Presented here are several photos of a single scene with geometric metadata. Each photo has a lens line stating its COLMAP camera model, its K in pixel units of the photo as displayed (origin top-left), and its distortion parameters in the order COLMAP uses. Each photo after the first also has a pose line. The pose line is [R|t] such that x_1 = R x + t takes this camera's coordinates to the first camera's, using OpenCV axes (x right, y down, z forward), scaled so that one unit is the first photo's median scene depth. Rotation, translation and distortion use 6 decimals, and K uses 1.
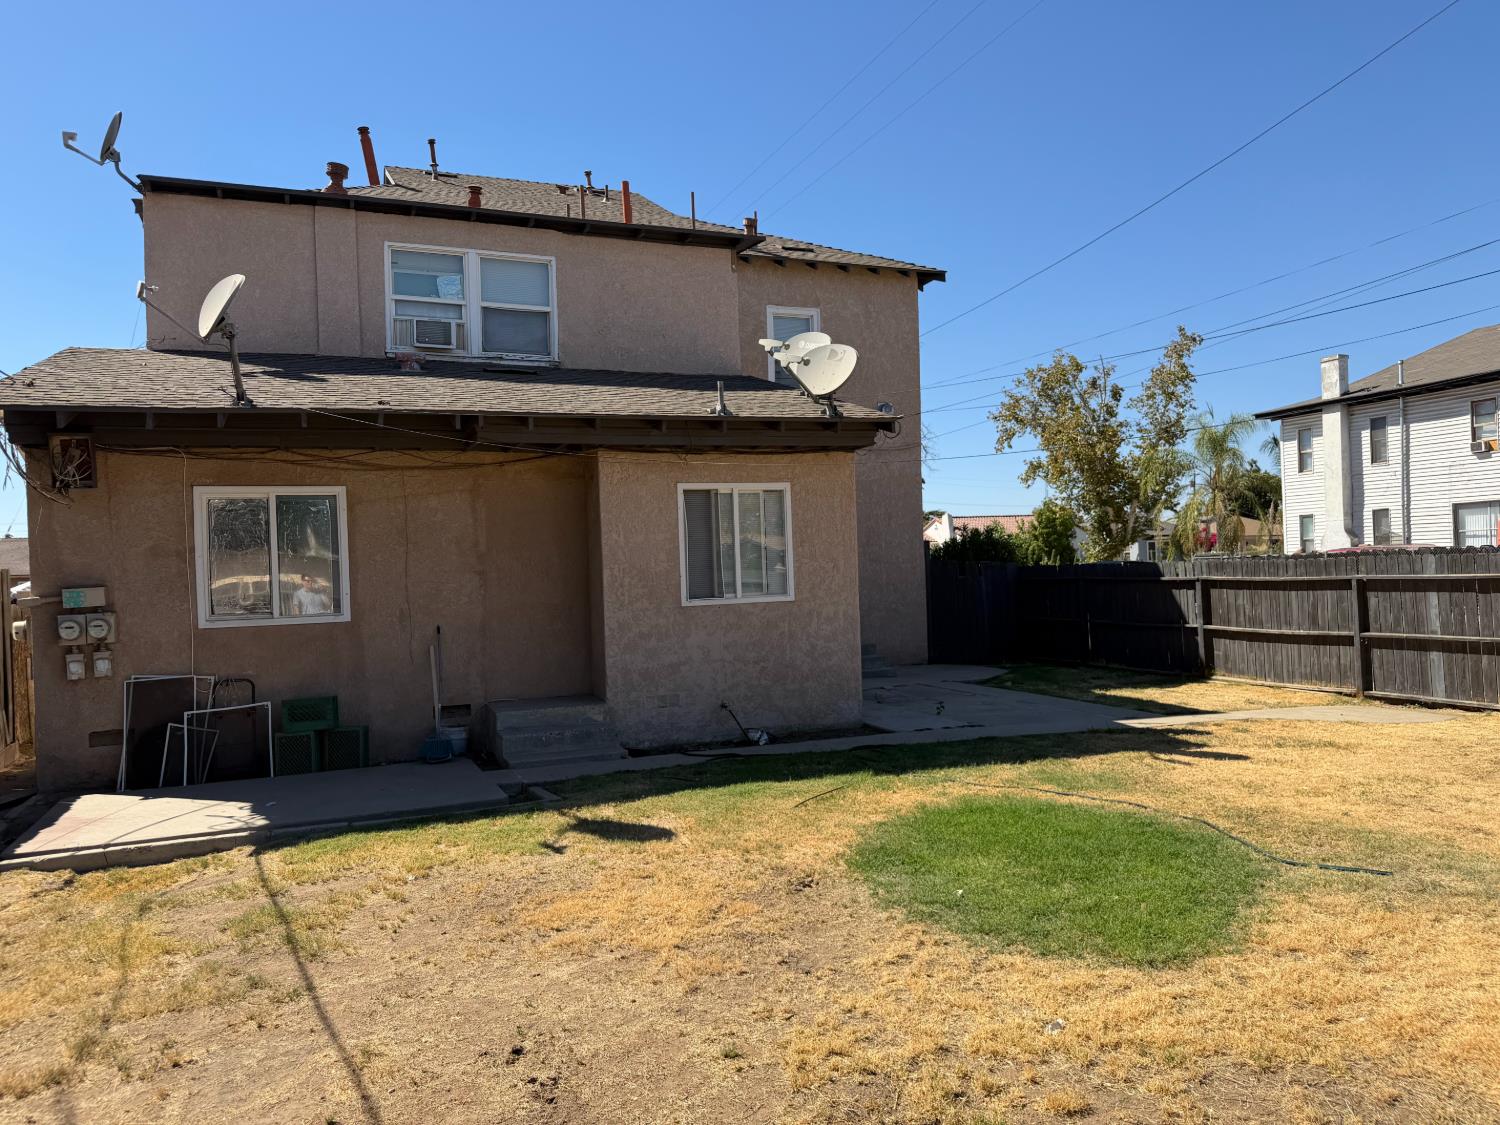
lens RADIAL K [[1066.2, 0, 741.3], [0, 1066.2, 555.2], [0, 0, 1]] dist [0.088484, -0.155164]
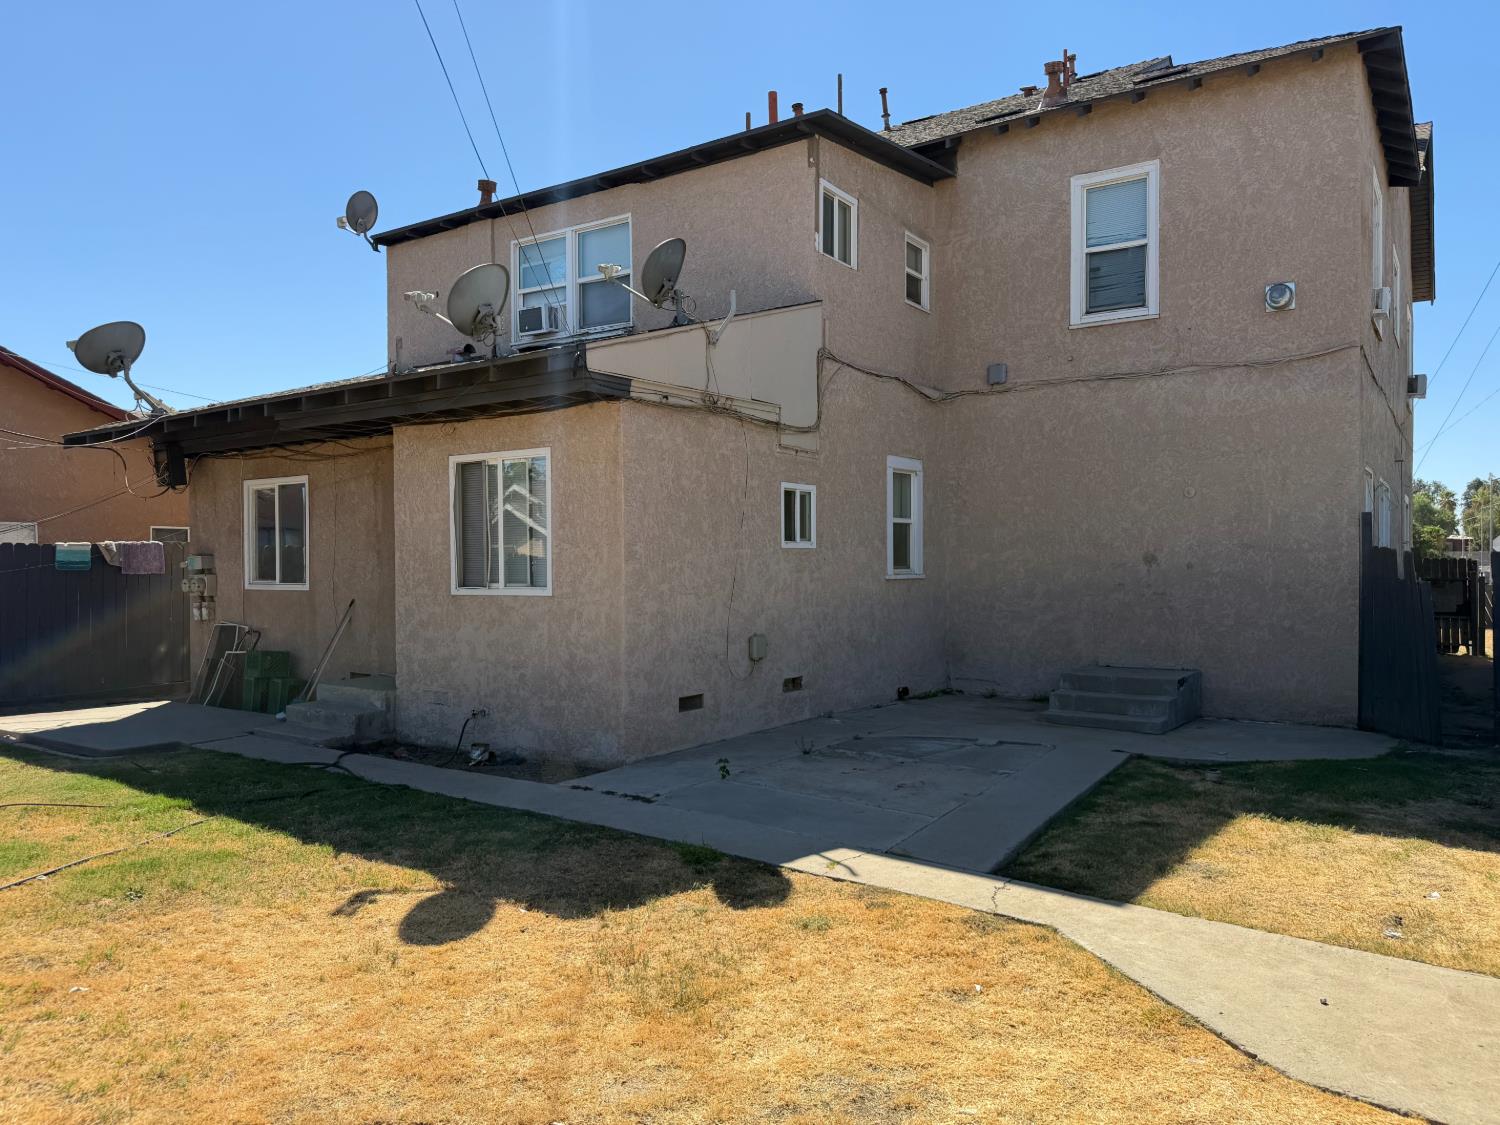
lens RADIAL K [[1066.2, 0, 741.3], [0, 1066.2, 555.2], [0, 0, 1]] dist [0.088484, -0.155164]
pose [[0.546287, 0.025366, -0.837214, 0.809717], [-0.002897, 0.999593, 0.028396, -0.010950], [0.837593, -0.013087, 0.546138, 0.699814]]
